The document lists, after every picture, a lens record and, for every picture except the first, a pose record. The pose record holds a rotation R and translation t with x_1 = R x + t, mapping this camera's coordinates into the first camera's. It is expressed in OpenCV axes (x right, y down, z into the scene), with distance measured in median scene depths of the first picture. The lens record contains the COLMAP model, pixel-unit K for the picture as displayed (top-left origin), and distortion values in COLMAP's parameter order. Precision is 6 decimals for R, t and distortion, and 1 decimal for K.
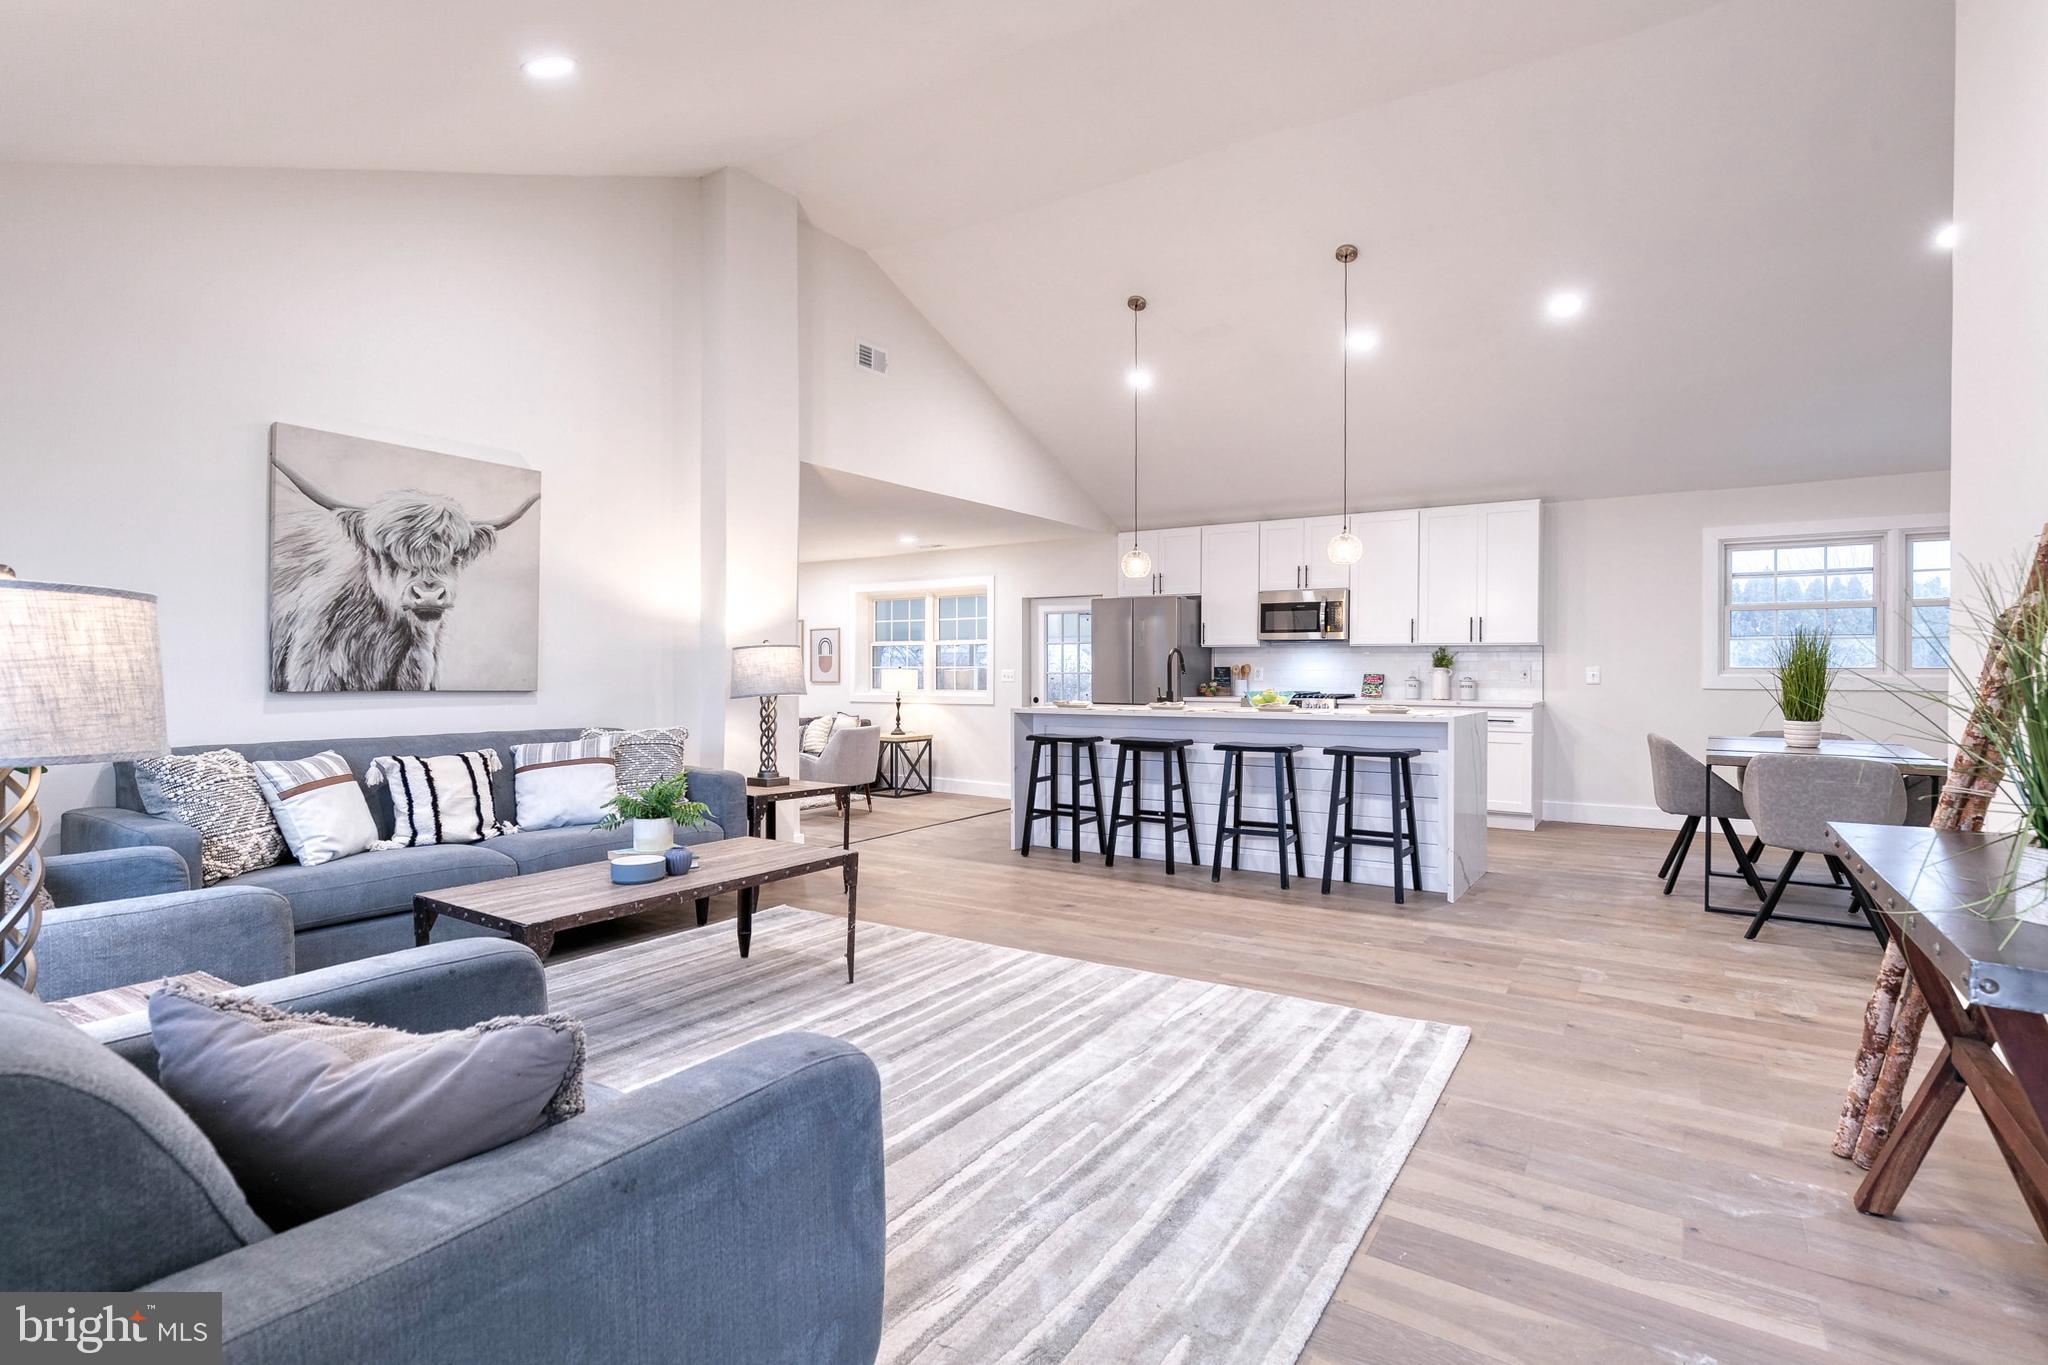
lens RADIAL K [[973.3, 0, 1050.6], [0, 973.3, 669.5], [0, 0, 1]] dist [-0.006577, 0.004100]
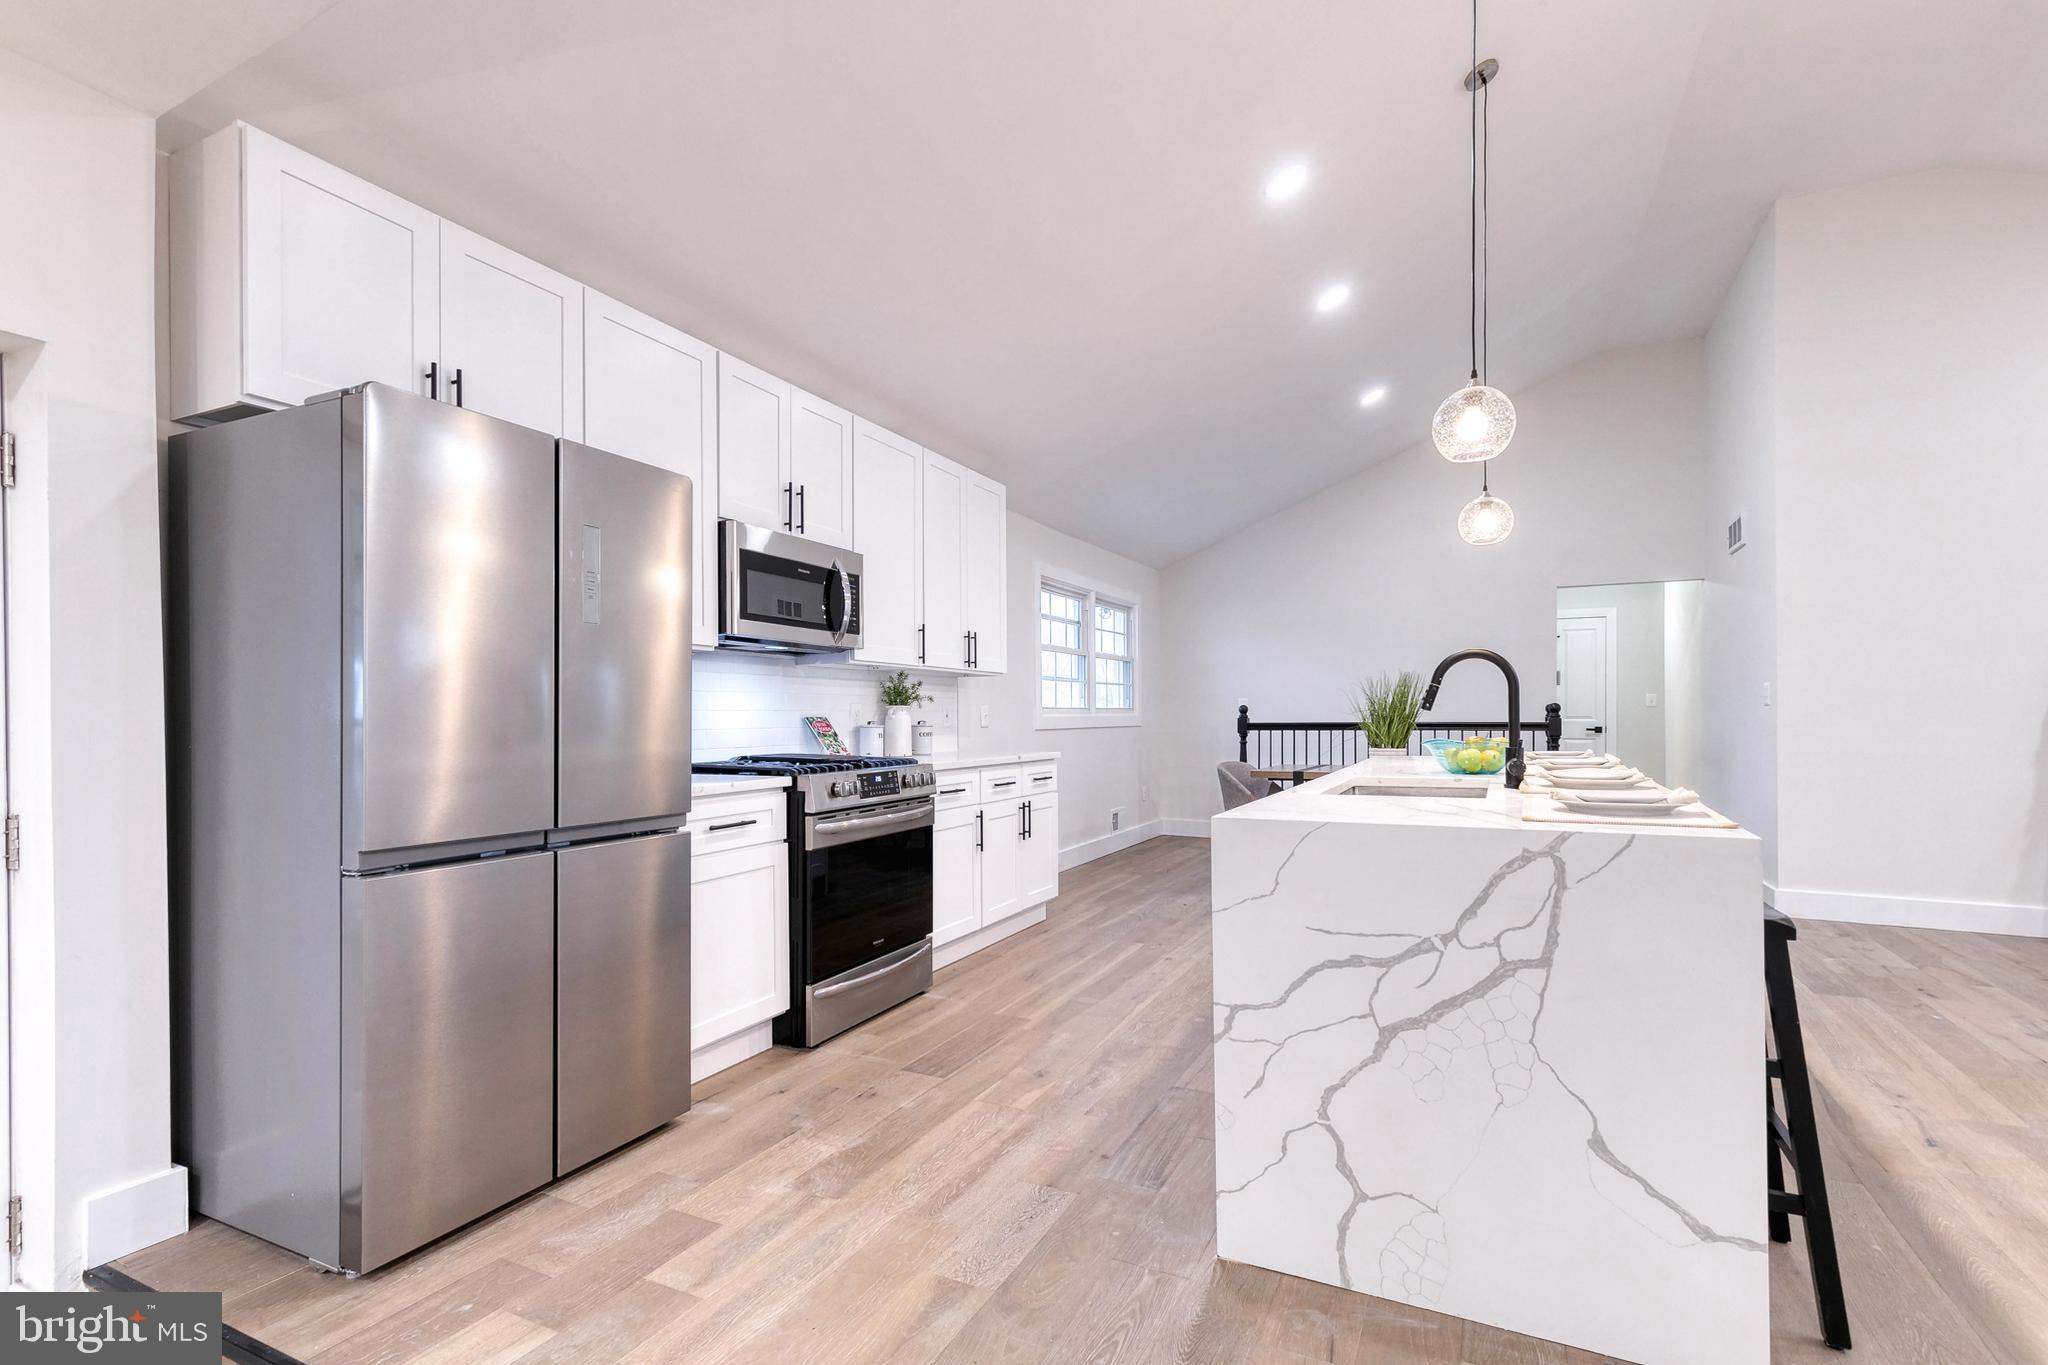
lens RADIAL K [[935.6, 0, 1048.4], [0, 935.6, 717.4], [0, 0, 1]] dist [0.010609, -0.001746]
pose [[-0.128977, -0.002721, 0.991644, -0.232656], [0.006653, 0.999971, 0.003609, 0.004852], [-0.991625, 0.007063, -0.128956, 1.085905]]
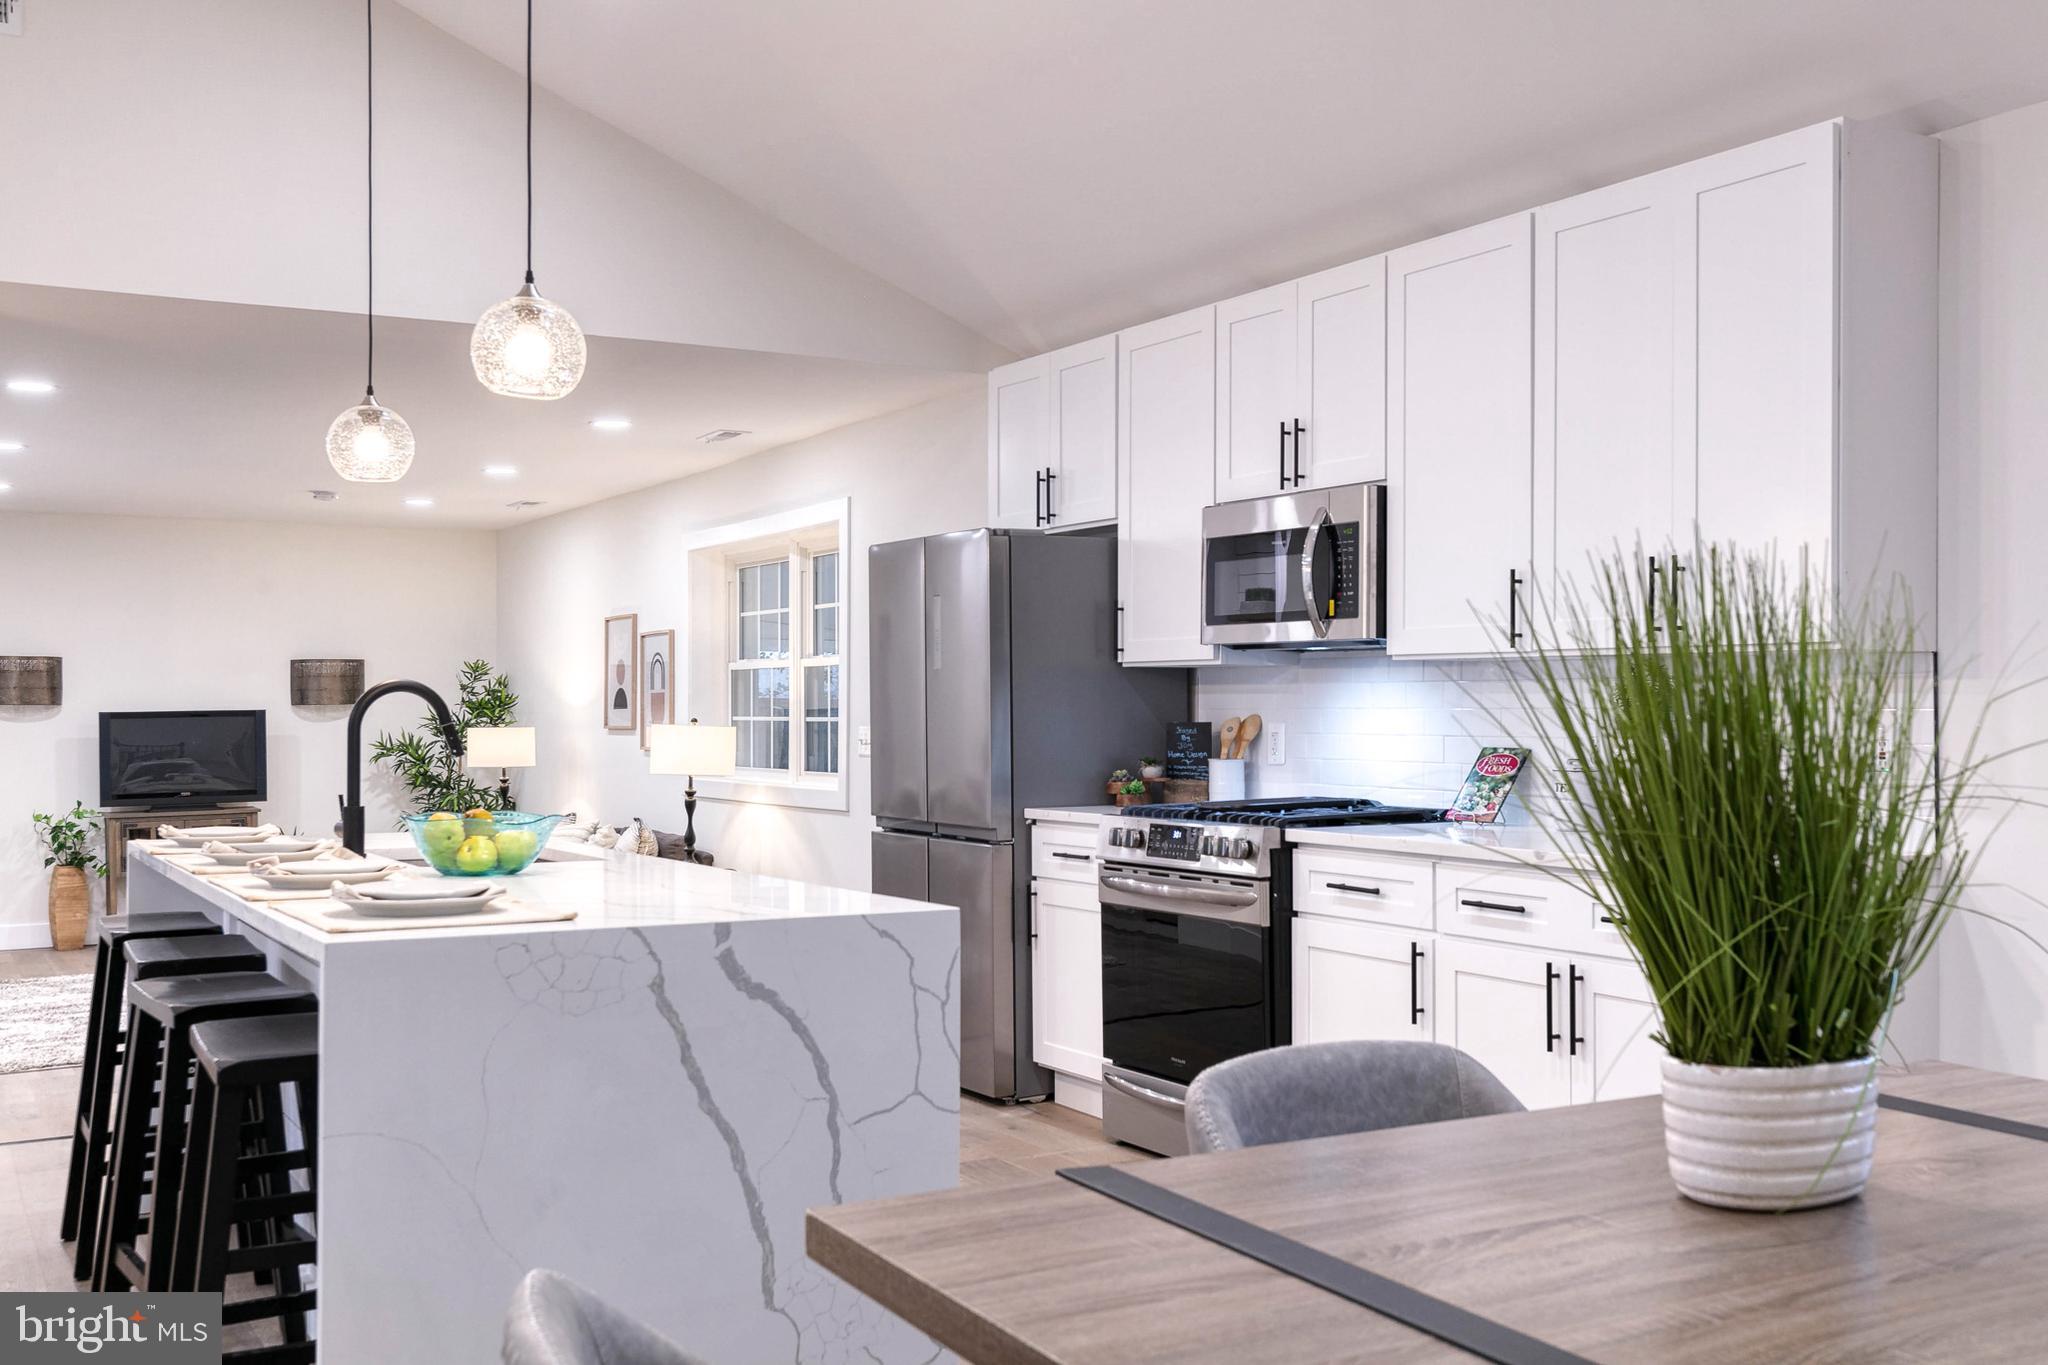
lens RADIAL K [[2003.9, 0, 1033.8], [0, 2003.9, 675.0], [0, 0, 1]] dist [0.012989, 0.000000]
pose [[0.889890, -0.010866, -0.456045, 0.570980], [0.004049, 0.999865, -0.015921, -0.010552], [0.456157, 0.012322, 0.889814, 0.405460]]
